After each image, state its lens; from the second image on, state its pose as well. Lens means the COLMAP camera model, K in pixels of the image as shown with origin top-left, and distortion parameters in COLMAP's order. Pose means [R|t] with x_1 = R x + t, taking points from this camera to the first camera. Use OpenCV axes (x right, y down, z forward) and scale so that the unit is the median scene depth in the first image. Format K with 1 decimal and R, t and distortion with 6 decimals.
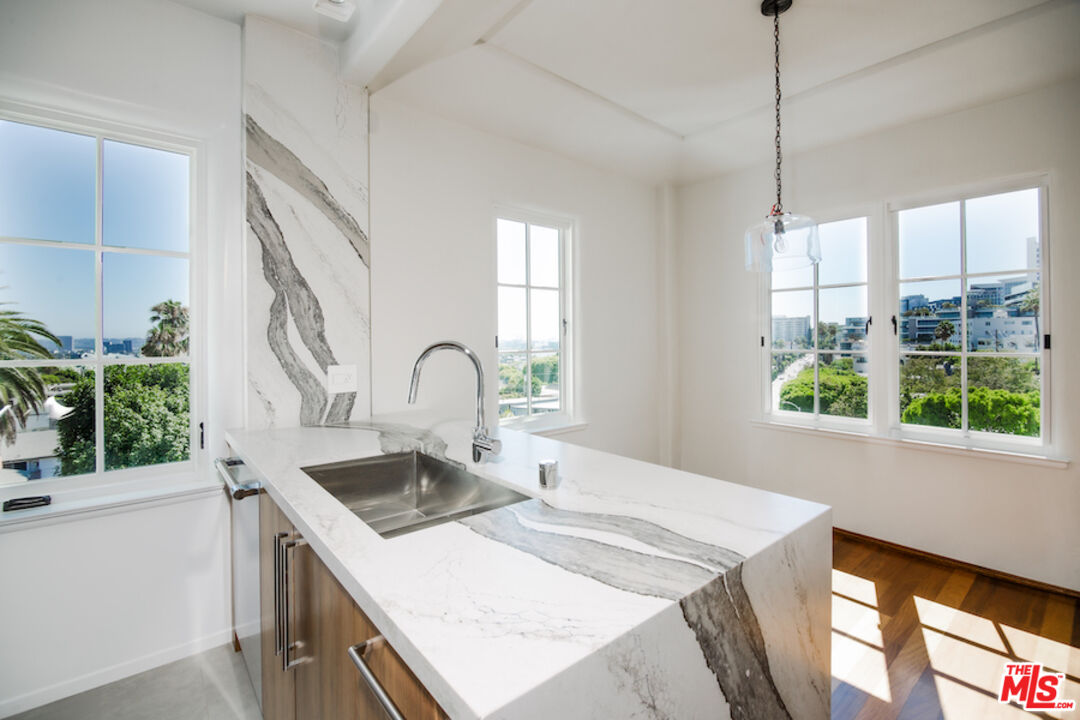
lens RADIAL K [[469.2, 0, 541.6], [0, 469.2, 348.2], [0, 0, 1]] dist [-0.001584, -0.001041]
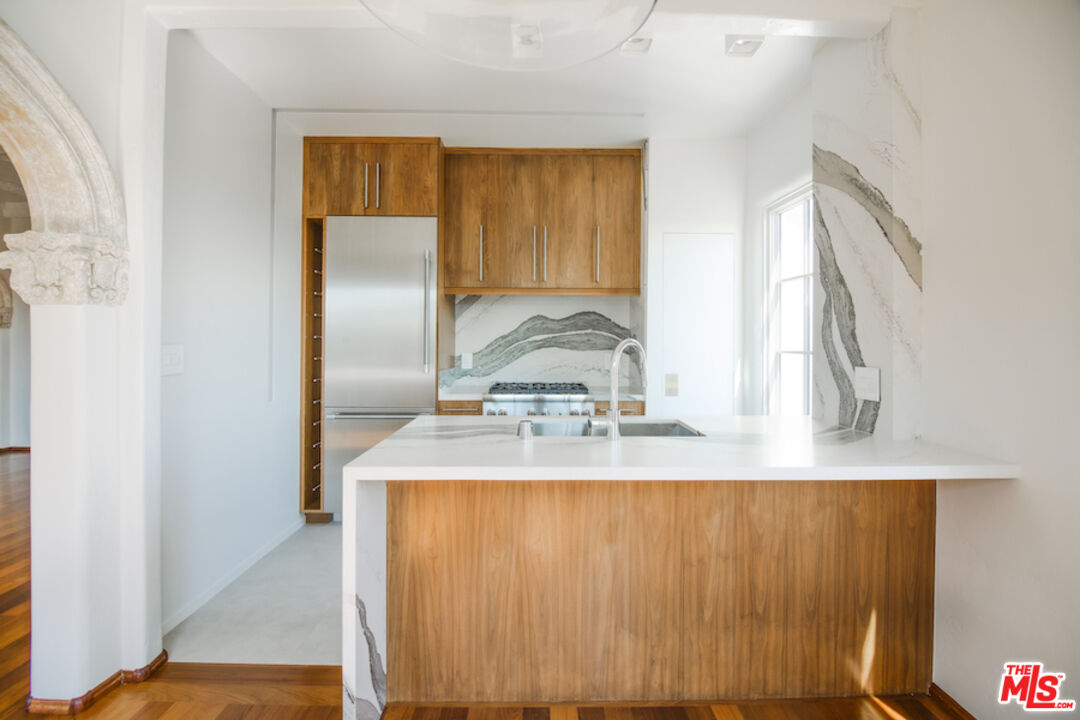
lens RADIAL K [[899.3, 0, 541.5], [0, 899.3, 356.5], [0, 0, 1]] dist [-0.016231, -0.002823]
pose [[0.777527, 0.010808, -0.628757, 0.173227], [-0.009631, 0.999940, 0.005278, 0.015238], [0.628776, 0.001952, 0.777584, -0.796689]]
